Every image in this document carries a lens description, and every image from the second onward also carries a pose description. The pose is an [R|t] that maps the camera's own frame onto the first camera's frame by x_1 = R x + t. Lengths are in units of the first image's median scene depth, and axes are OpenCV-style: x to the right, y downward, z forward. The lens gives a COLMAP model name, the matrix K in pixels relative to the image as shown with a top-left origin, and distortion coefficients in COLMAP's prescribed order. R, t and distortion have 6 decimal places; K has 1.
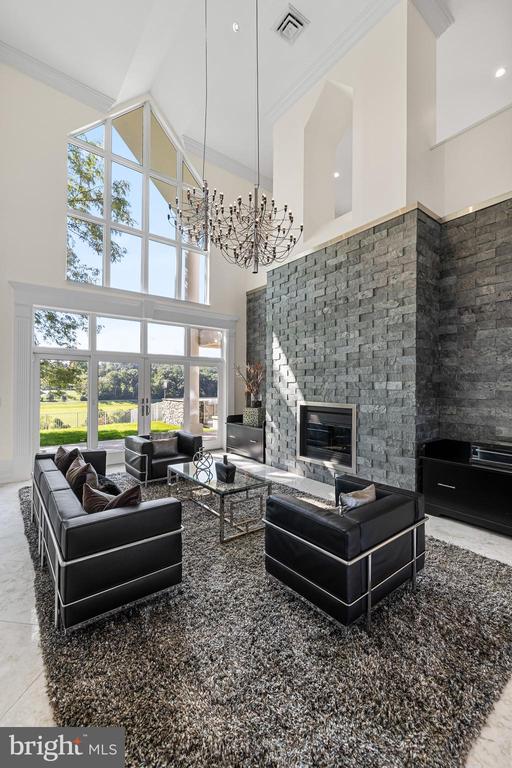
lens RADIAL K [[324.1, 0, 251.6], [0, 324.1, 382.8], [0, 0, 1]] dist [-0.002013, 0.001134]
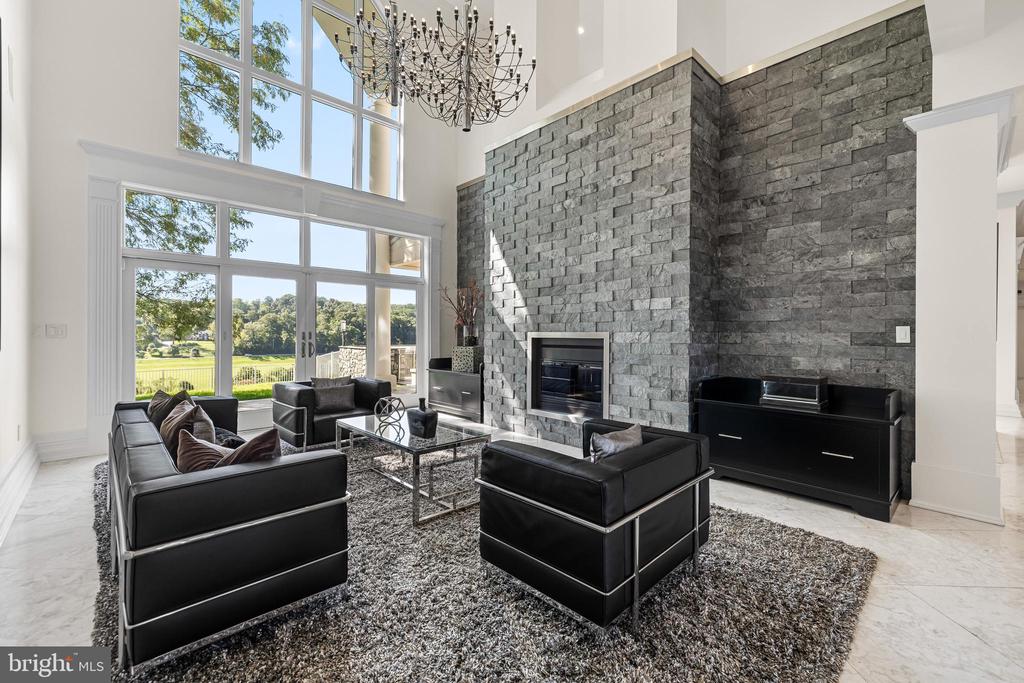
lens RADIAL K [[432.2, 0, 513.1], [0, 432.2, 335.5], [0, 0, 1]] dist [-0.002013, 0.001134]
pose [[0.994330, -0.000901, 0.106336, 0.010191], [0.000334, 0.999986, 0.005358, 0.078874], [-0.106339, -0.005292, 0.994316, 0.077752]]
